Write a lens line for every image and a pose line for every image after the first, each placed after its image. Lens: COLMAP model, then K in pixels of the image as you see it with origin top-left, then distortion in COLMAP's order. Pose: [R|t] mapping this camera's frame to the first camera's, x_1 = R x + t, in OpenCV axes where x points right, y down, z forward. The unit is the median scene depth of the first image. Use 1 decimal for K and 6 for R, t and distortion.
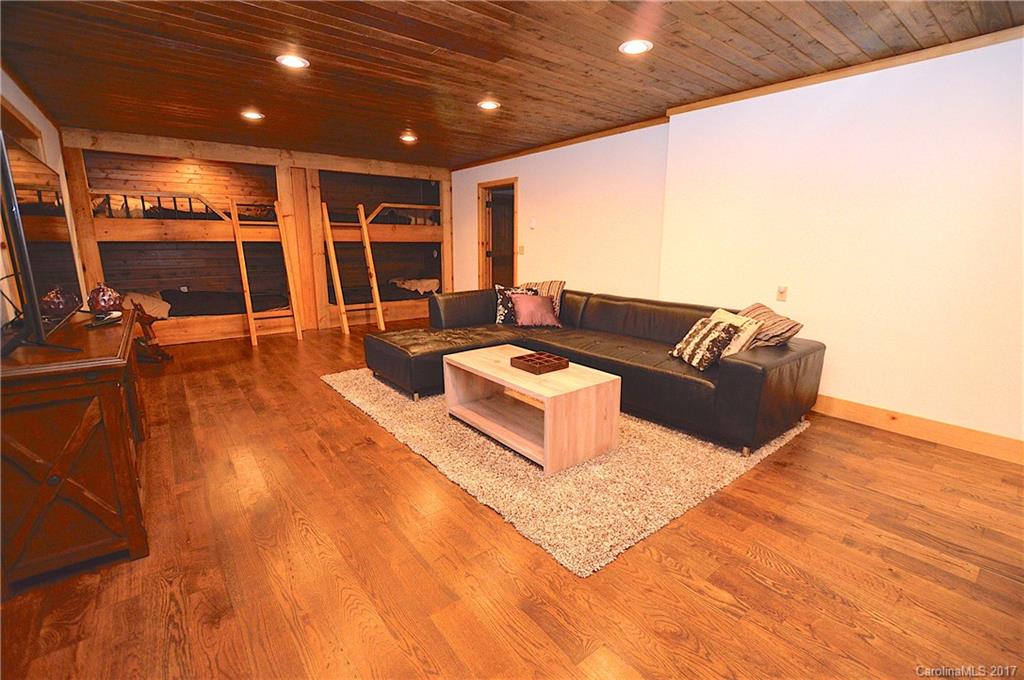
lens RADIAL K [[458.4, 0, 524.9], [0, 458.4, 342.0], [0, 0, 1]] dist [-0.026138, 0.001042]
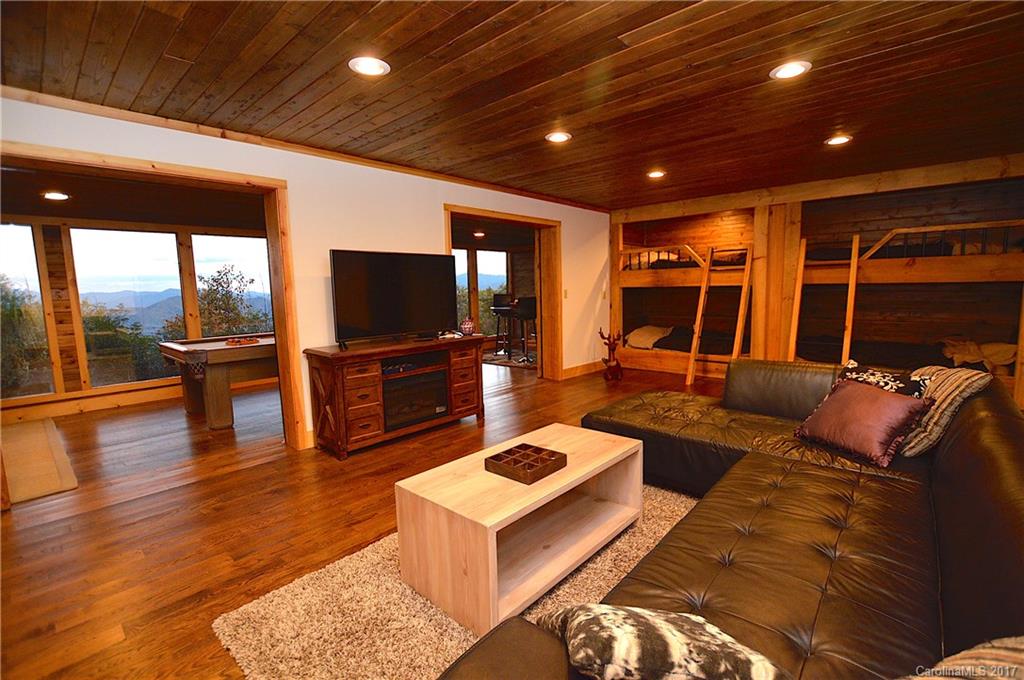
lens RADIAL K [[458.4, 0, 524.9], [0, 458.4, 342.0], [0, 0, 1]] dist [-0.026138, 0.001042]
pose [[0.164558, 0.104700, -0.980795, 0.330926], [-0.184941, 0.979991, 0.073585, -0.088312], [0.968874, 0.169280, 0.180628, 0.393304]]
